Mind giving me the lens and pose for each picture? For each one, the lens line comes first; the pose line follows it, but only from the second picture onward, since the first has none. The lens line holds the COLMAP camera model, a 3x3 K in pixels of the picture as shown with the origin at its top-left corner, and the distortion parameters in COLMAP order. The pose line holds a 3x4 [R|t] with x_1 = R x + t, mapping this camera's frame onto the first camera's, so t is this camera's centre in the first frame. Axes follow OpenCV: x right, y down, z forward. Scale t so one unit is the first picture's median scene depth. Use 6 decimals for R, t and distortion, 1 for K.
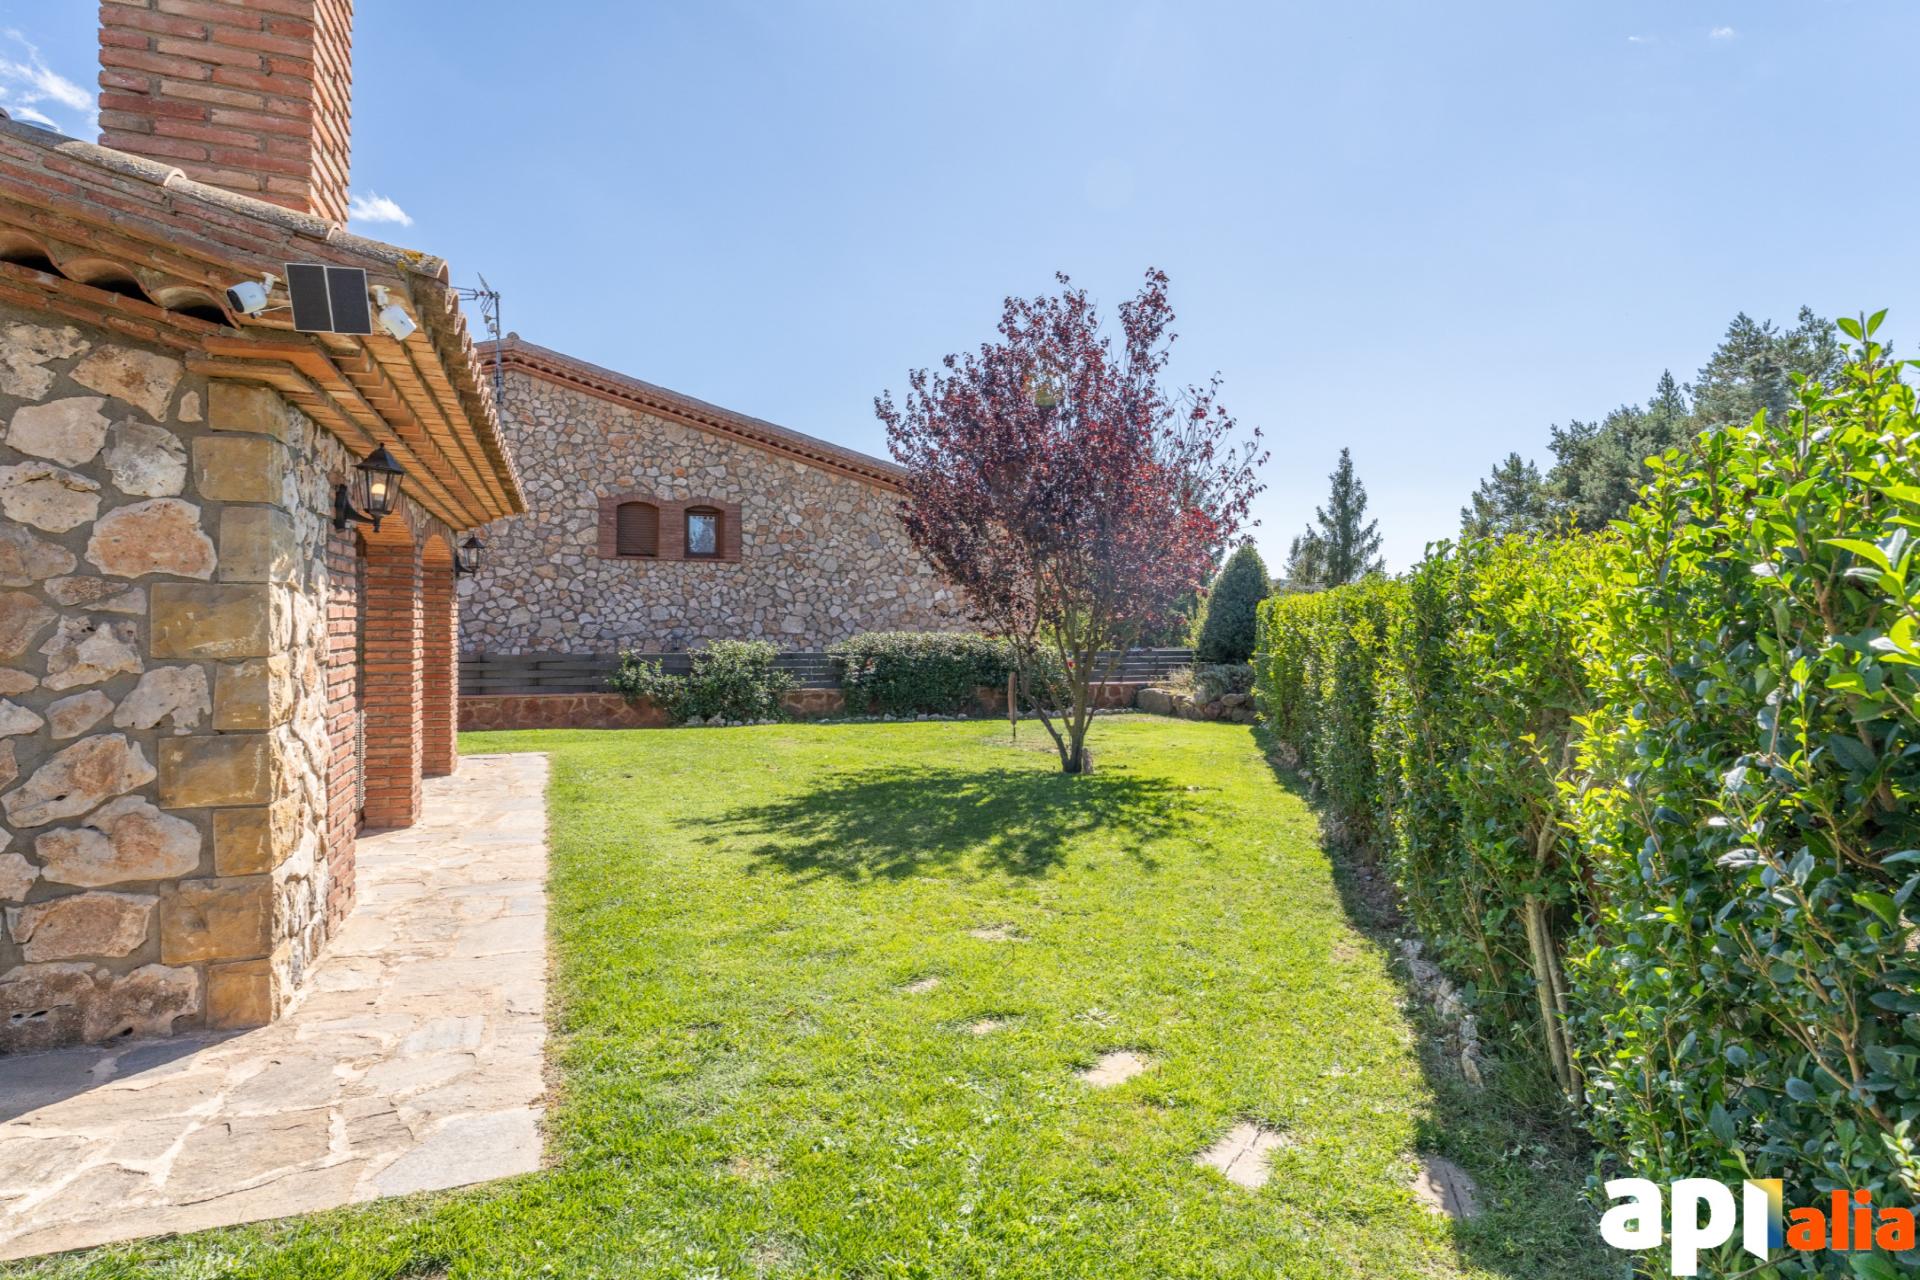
lens RADIAL K [[989.4, 0, 962.7], [0, 989.4, 634.6], [0, 0, 1]] dist [0.000374, 0.000018]
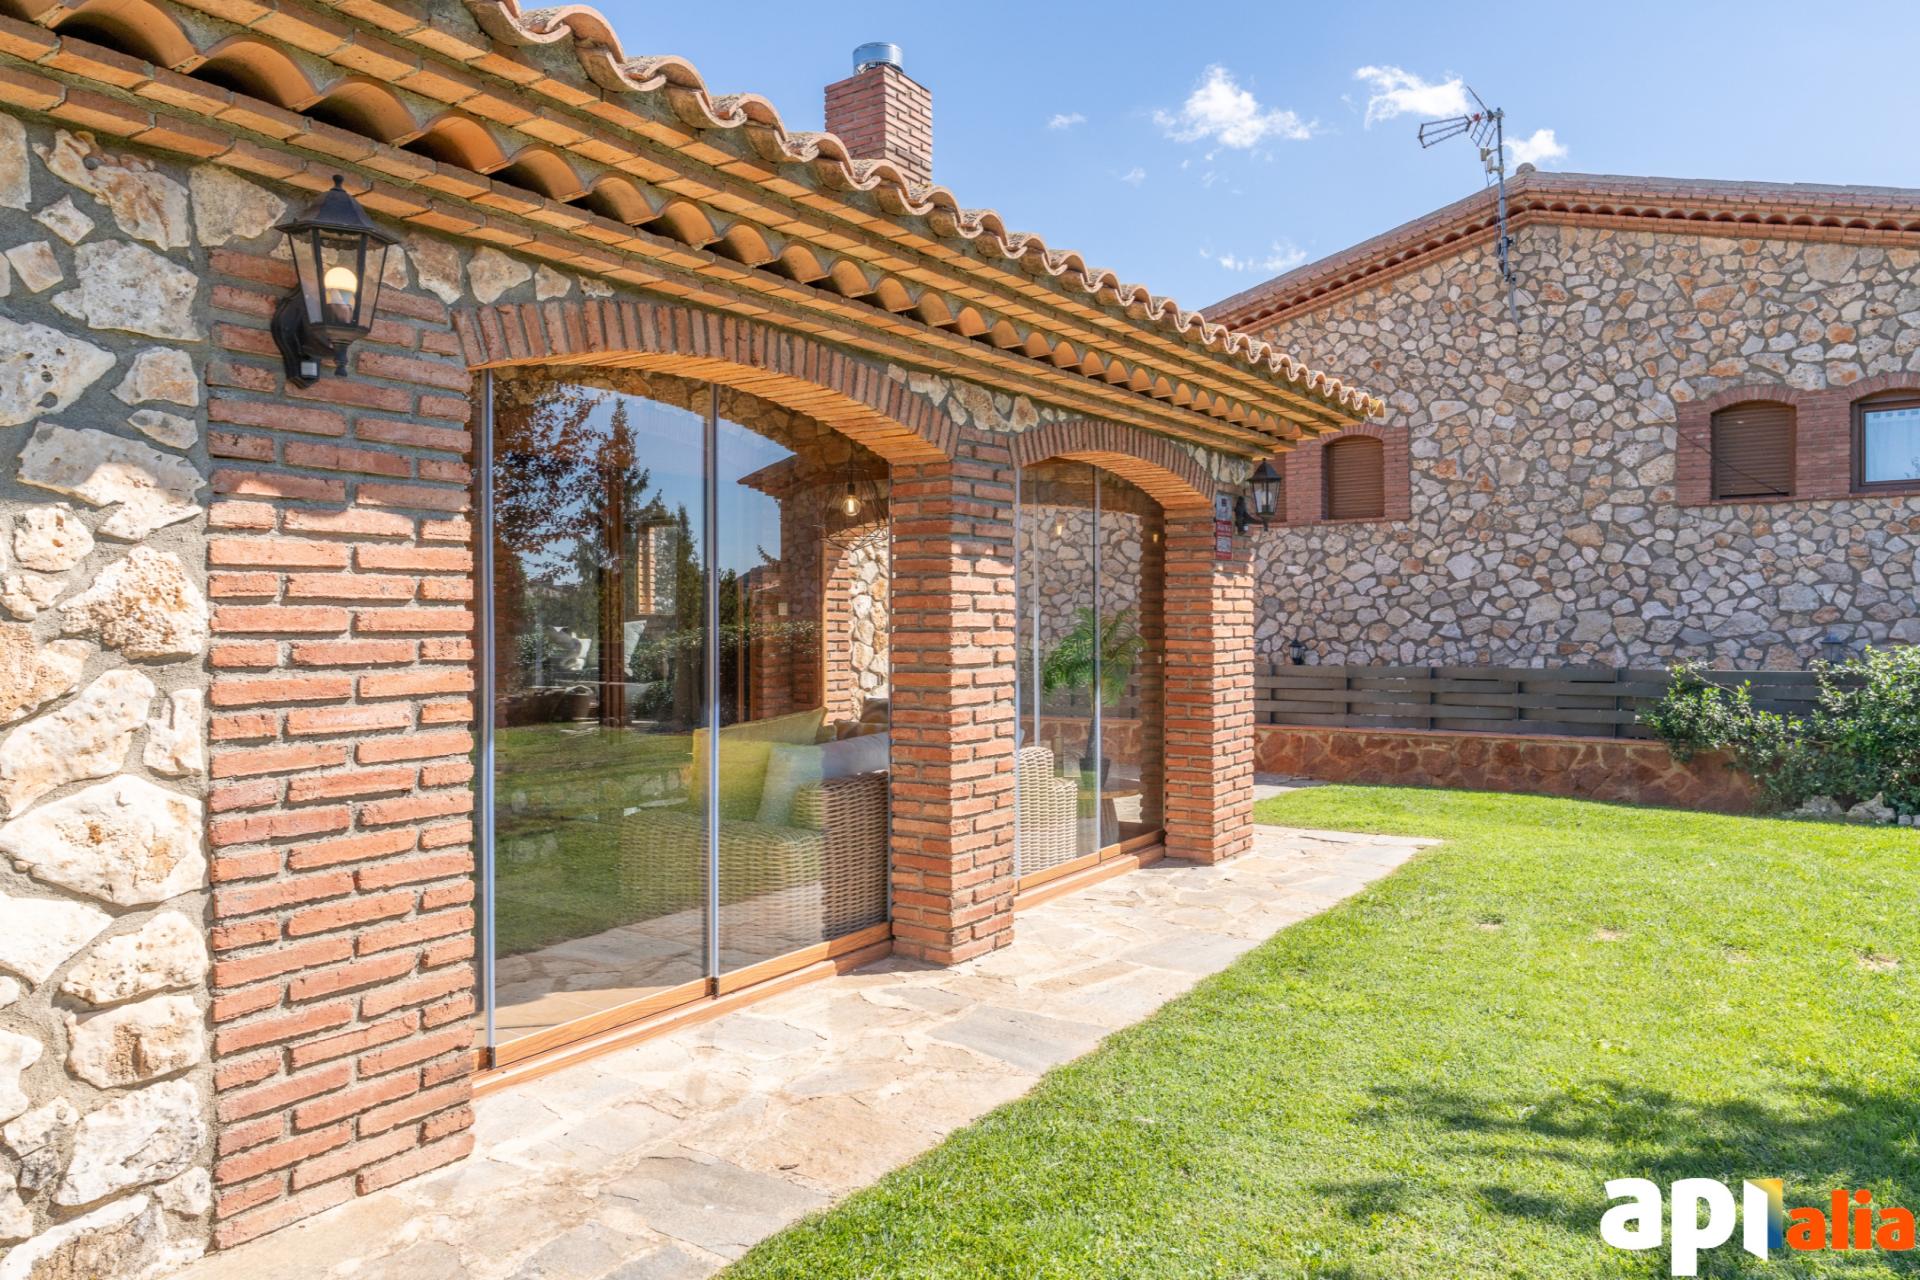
lens RADIAL K [[1269.5, 0, 958.6], [0, 1269.5, 629.0], [0, 0, 1]] dist [0.005554, 0.000204]
pose [[0.563697, -0.008588, -0.825937, 0.013718], [-0.001855, 0.999930, -0.011663, 0.004695], [0.825980, 0.008106, 0.563642, 0.227850]]
